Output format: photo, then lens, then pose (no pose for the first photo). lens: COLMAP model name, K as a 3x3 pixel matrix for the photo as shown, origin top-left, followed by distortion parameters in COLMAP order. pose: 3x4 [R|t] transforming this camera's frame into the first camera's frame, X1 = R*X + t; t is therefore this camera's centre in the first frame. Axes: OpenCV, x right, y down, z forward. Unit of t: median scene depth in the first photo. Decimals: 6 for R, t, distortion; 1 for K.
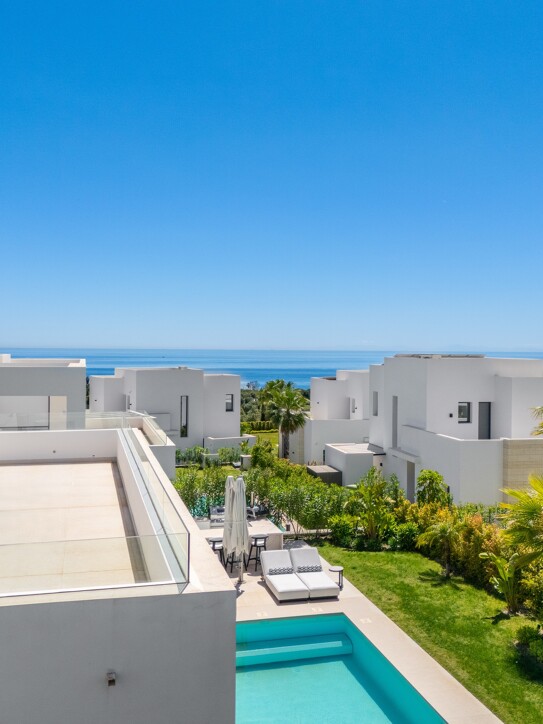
lens RADIAL K [[720.4, 0, 258.5], [0, 720.4, 360.0], [0, 0, 1]] dist [0.009102, -0.012787]
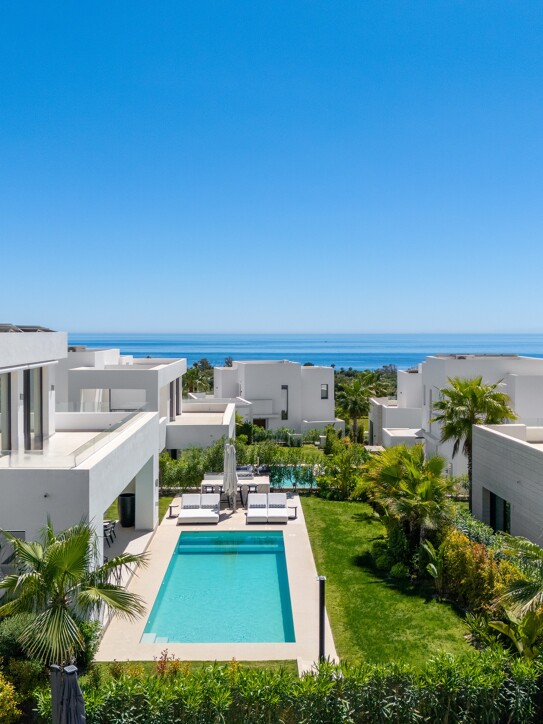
lens RADIAL K [[720.4, 0, 258.5], [0, 720.4, 360.0], [0, 0, 1]] dist [0.009102, -0.012787]
pose [[0.972157, 0.001258, -0.234328, 0.356222], [0.003899, 0.999760, 0.021543, -0.048145], [0.234299, -0.021857, 0.971919, -0.443479]]
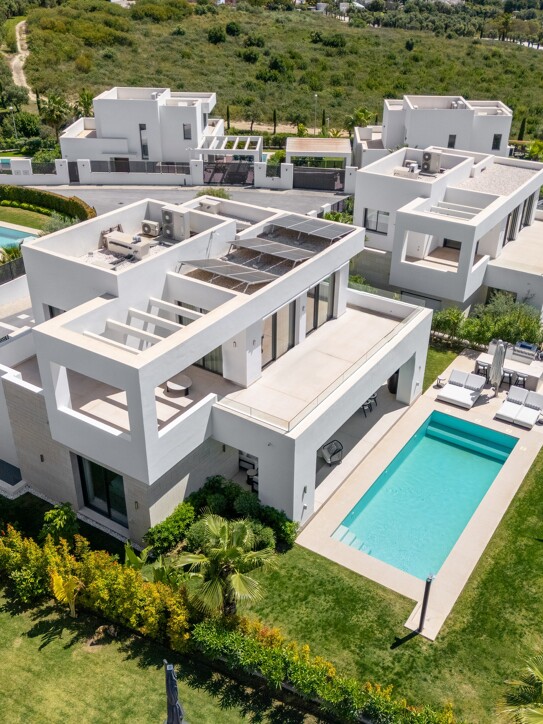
lens RADIAL K [[698.2, 0, 255.4], [0, 698.2, 384.6], [0, 0, 1]] dist [0.007750, 0.002674]
pose [[0.670292, 0.383819, -0.635131, 0.590585], [-0.008067, 0.859578, 0.510941, -0.521246], [0.742054, -0.337356, 0.579265, -0.354125]]
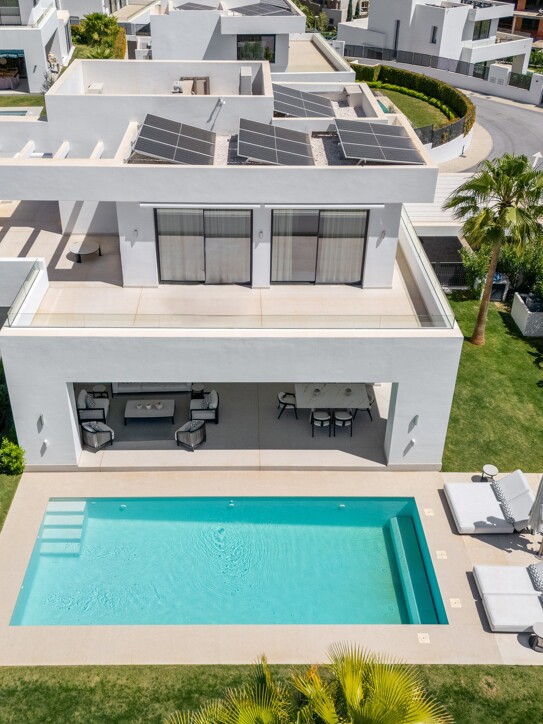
lens RADIAL K [[720.4, 0, 258.5], [0, 720.4, 360.0], [0, 0, 1]] dist [0.009102, -0.012787]
pose [[-0.227512, 0.530040, -0.816882, 0.601879], [-0.027869, 0.834993, 0.549554, -0.342757], [0.973377, 0.147795, -0.175199, 0.725701]]
